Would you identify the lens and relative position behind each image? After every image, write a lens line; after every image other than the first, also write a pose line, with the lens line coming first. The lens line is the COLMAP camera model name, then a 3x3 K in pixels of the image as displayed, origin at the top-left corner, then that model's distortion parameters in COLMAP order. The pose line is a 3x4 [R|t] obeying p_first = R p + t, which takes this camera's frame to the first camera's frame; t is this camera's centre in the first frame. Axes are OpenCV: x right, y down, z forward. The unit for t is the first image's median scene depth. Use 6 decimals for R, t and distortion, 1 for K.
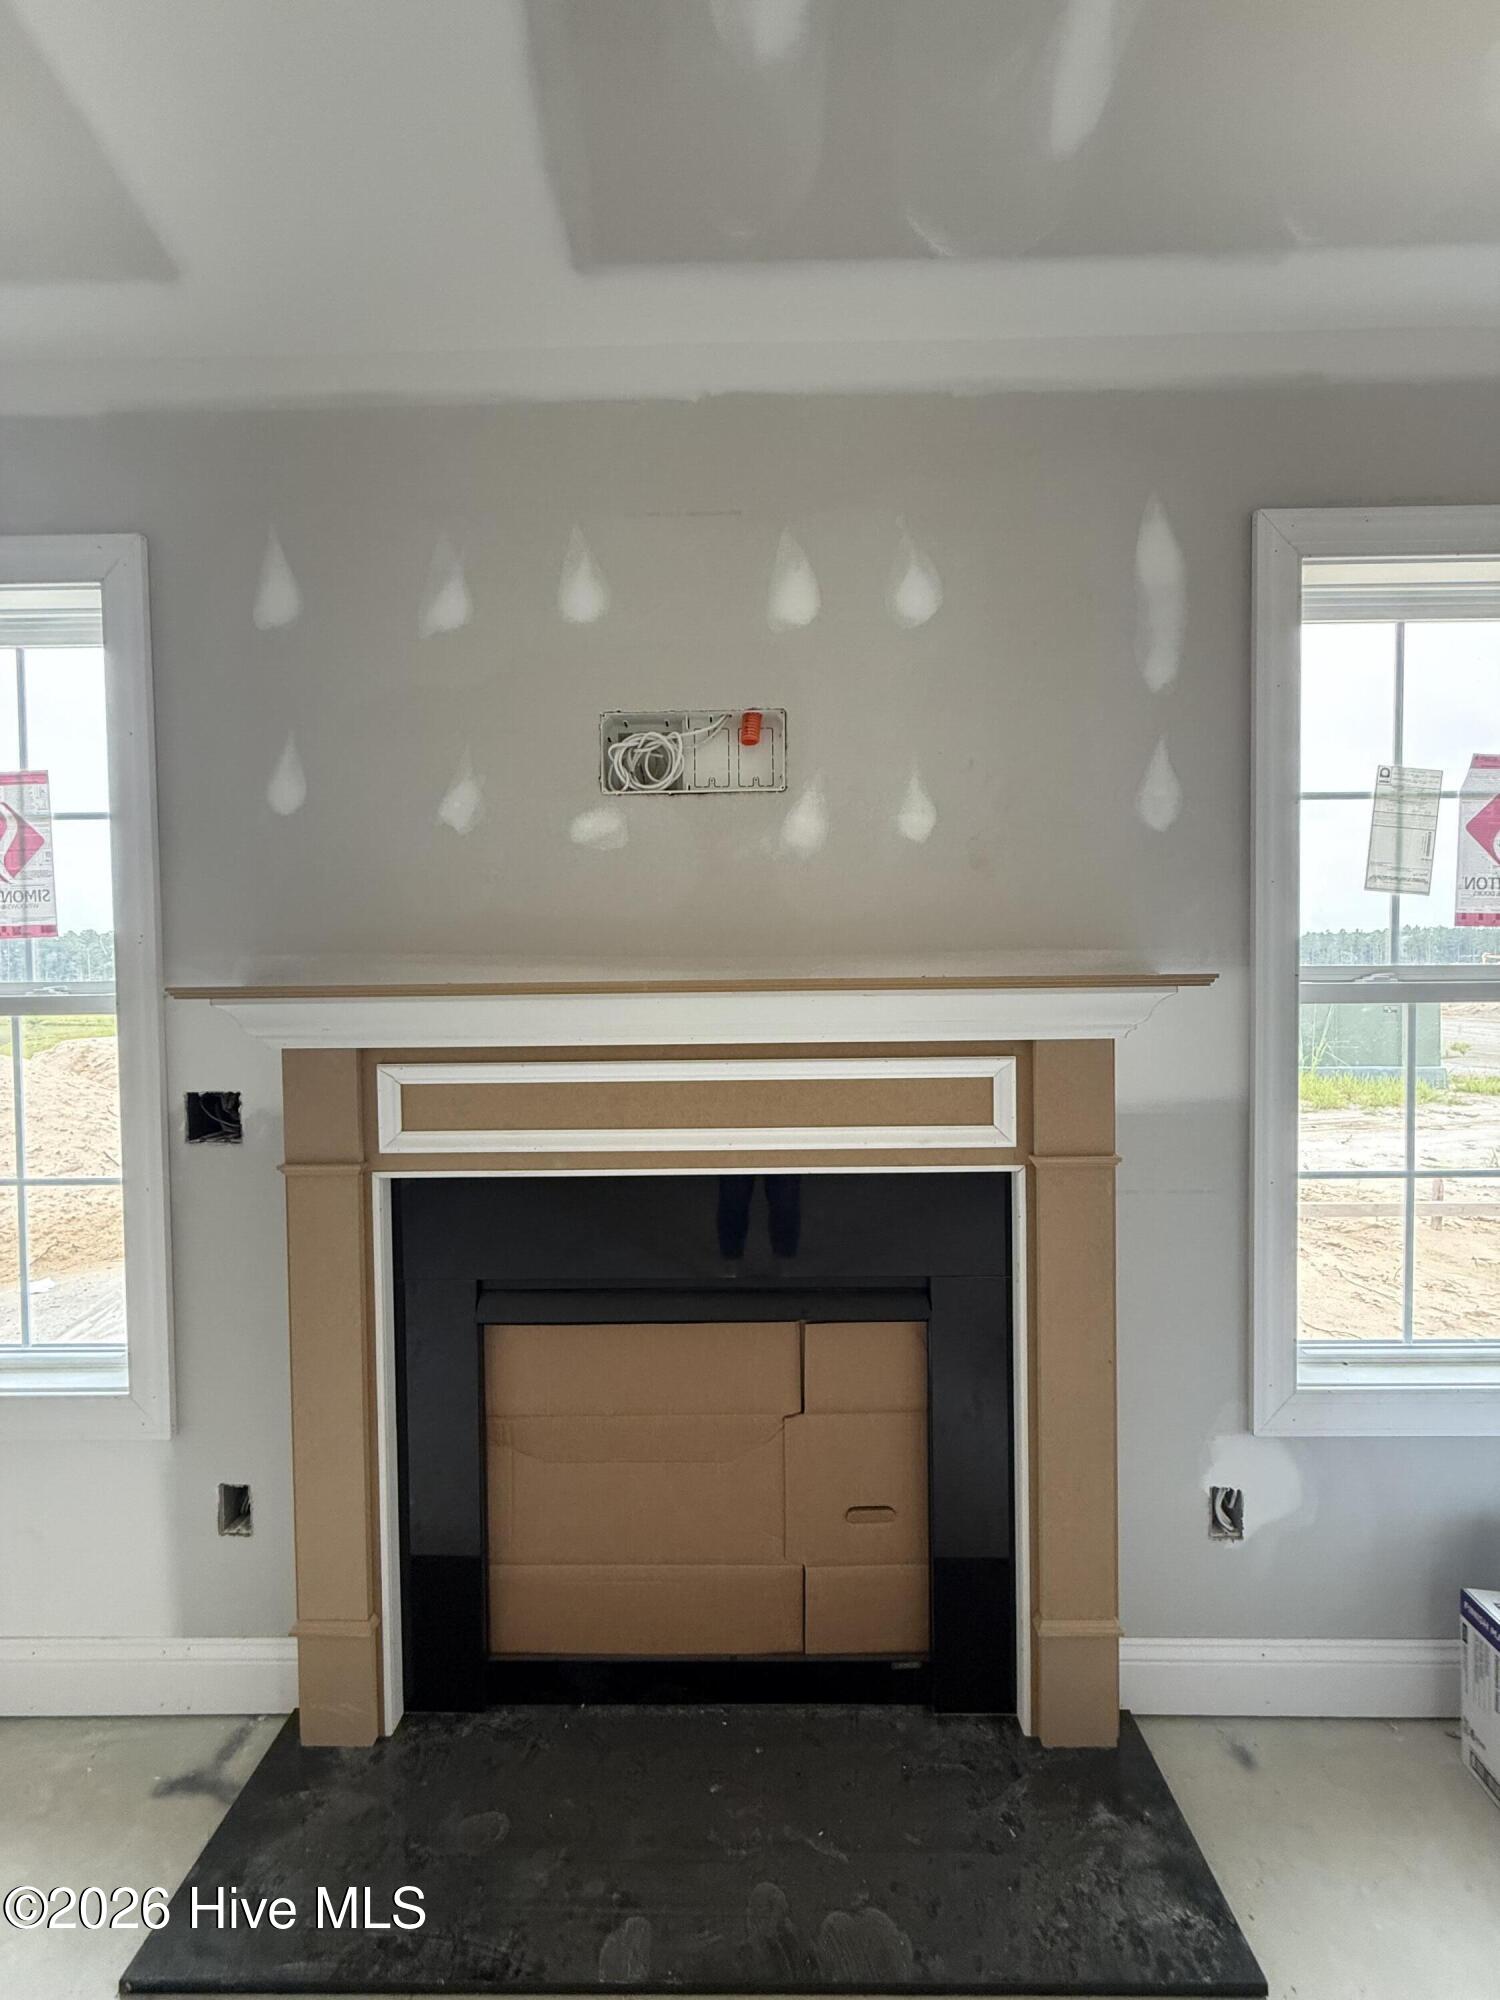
lens RADIAL K [[803.7, 0, 745.1], [0, 803.7, 992.6], [0, 0, 1]] dist [0.000120, 0.000332]
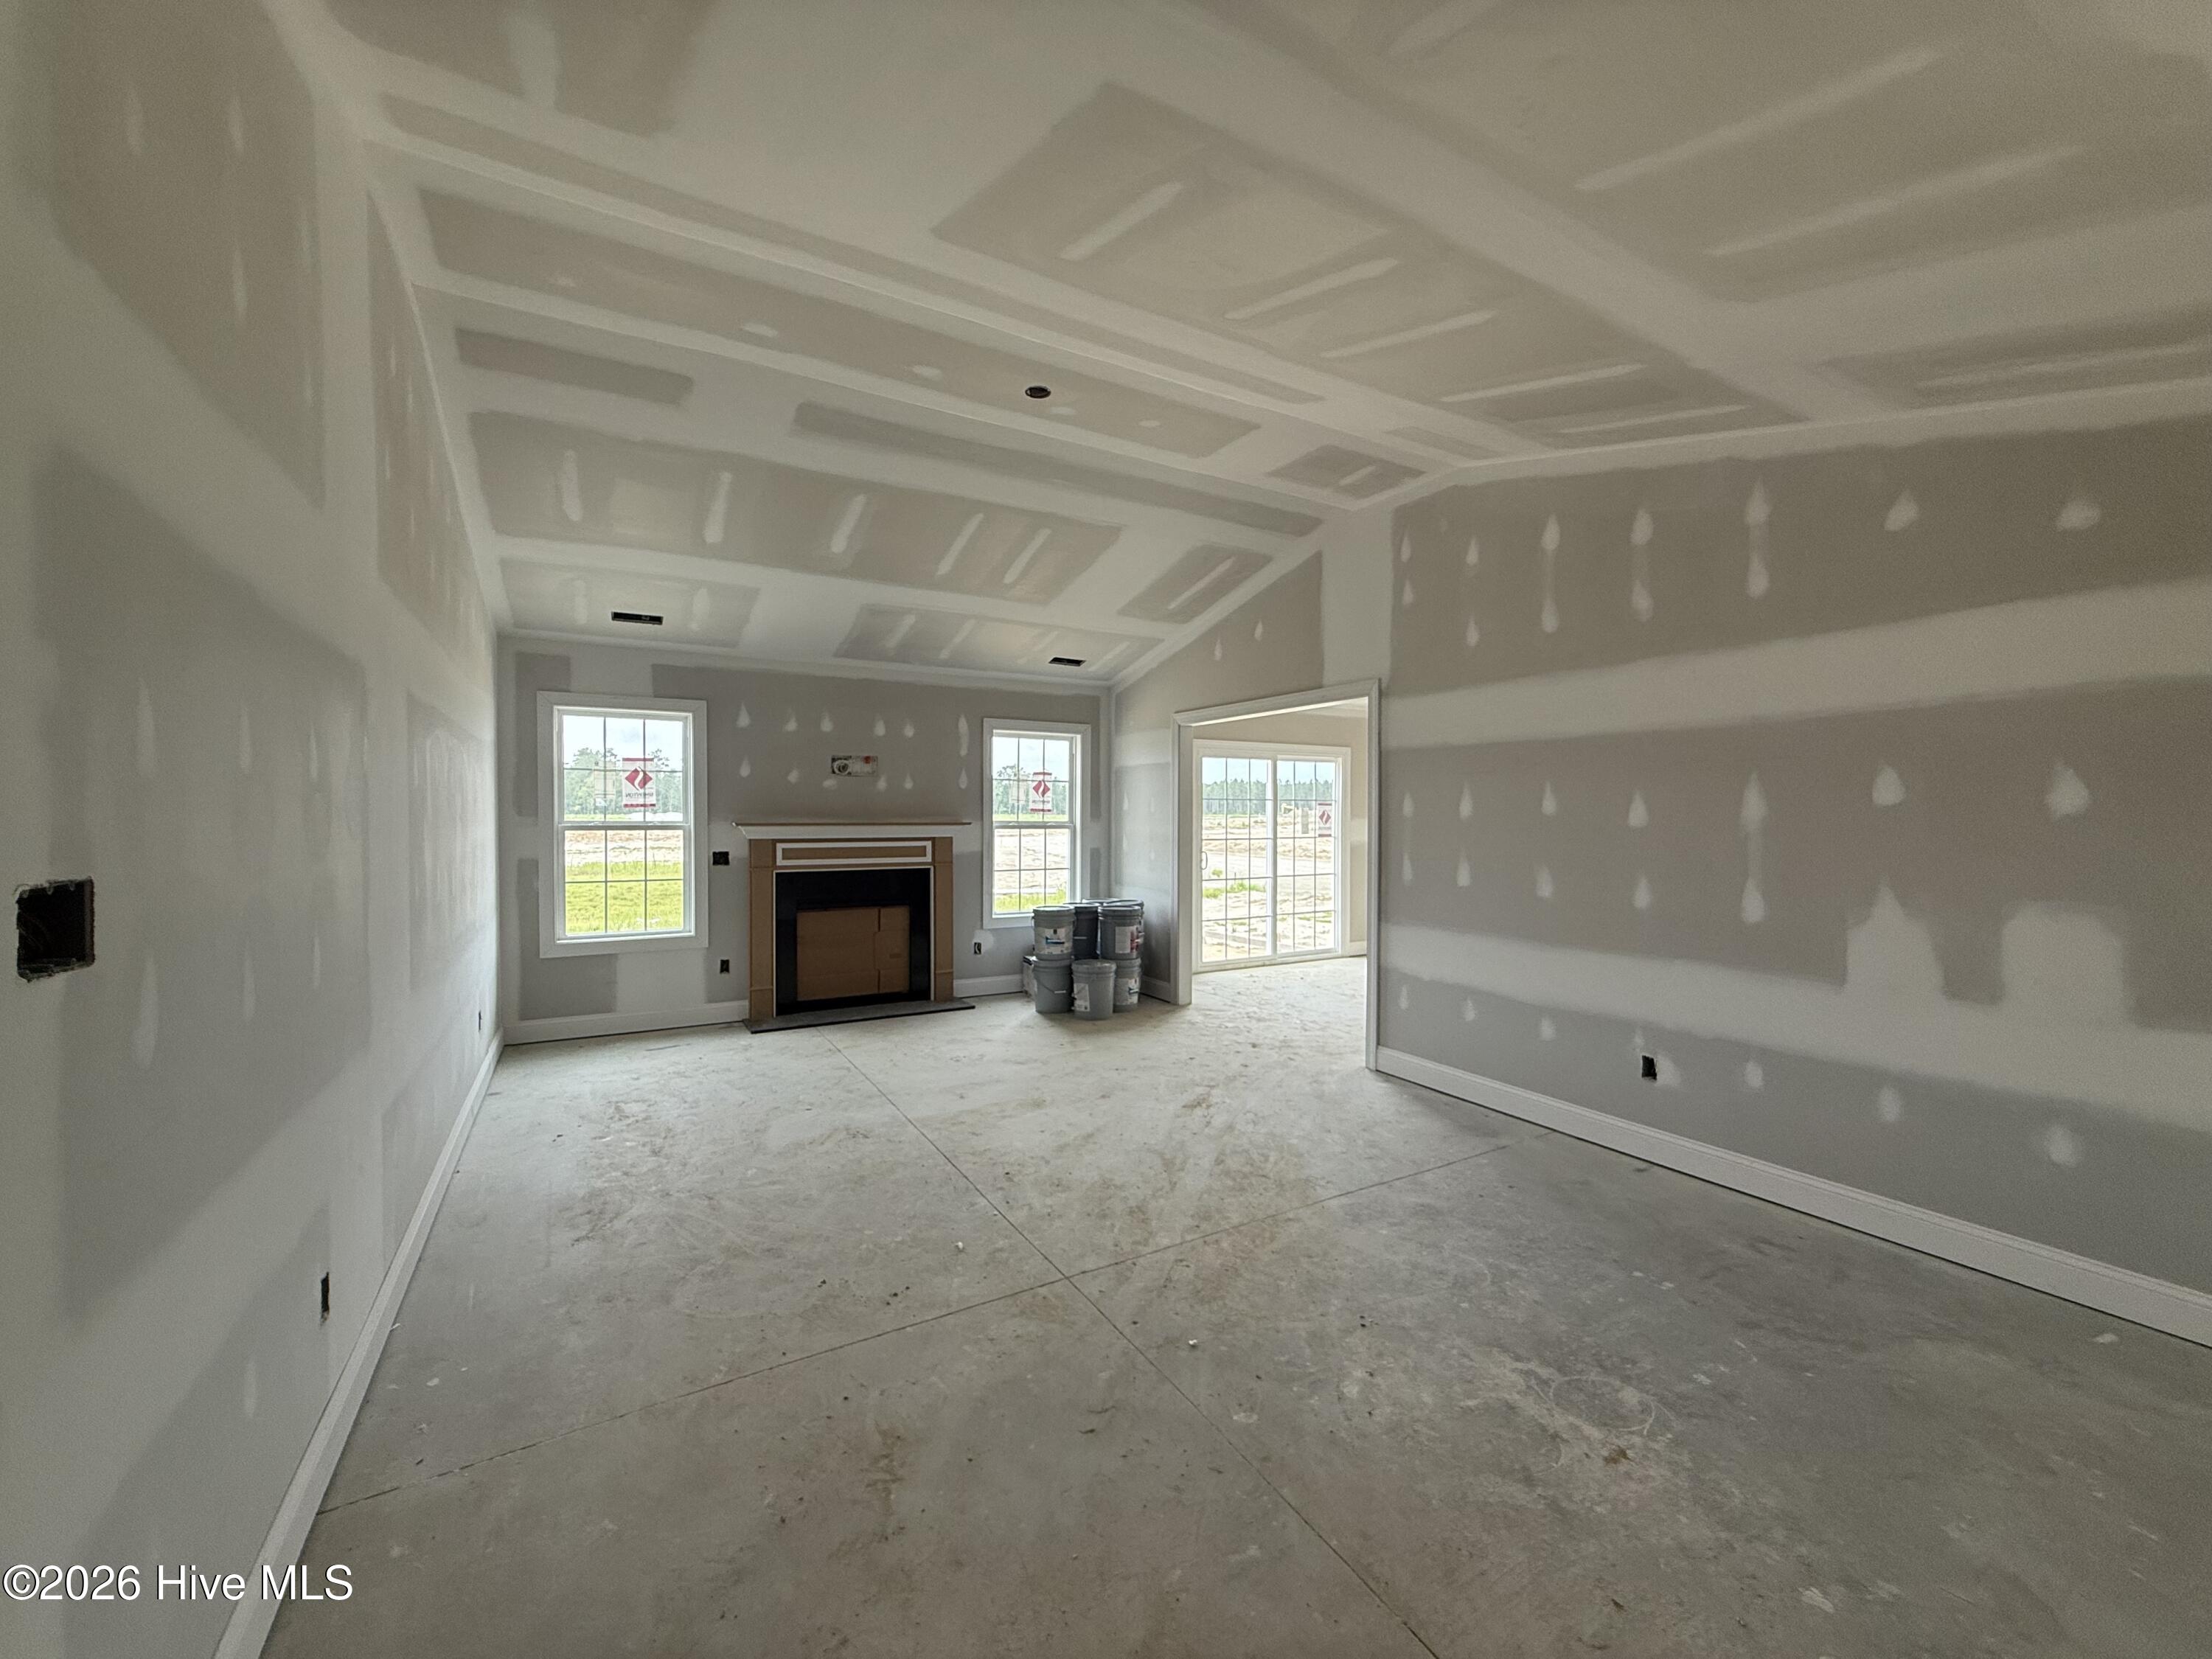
lens RADIAL K [[888.9, 0, 1104.5], [0, 888.9, 814.3], [0, 0, 1]] dist [0.000120, 0.000332]
pose [[0.857627, 0.013569, 0.514094, -1.265341], [-0.001305, 0.999706, -0.024209, 0.049523], [-0.514271, 0.020092, 0.857392, -3.420529]]
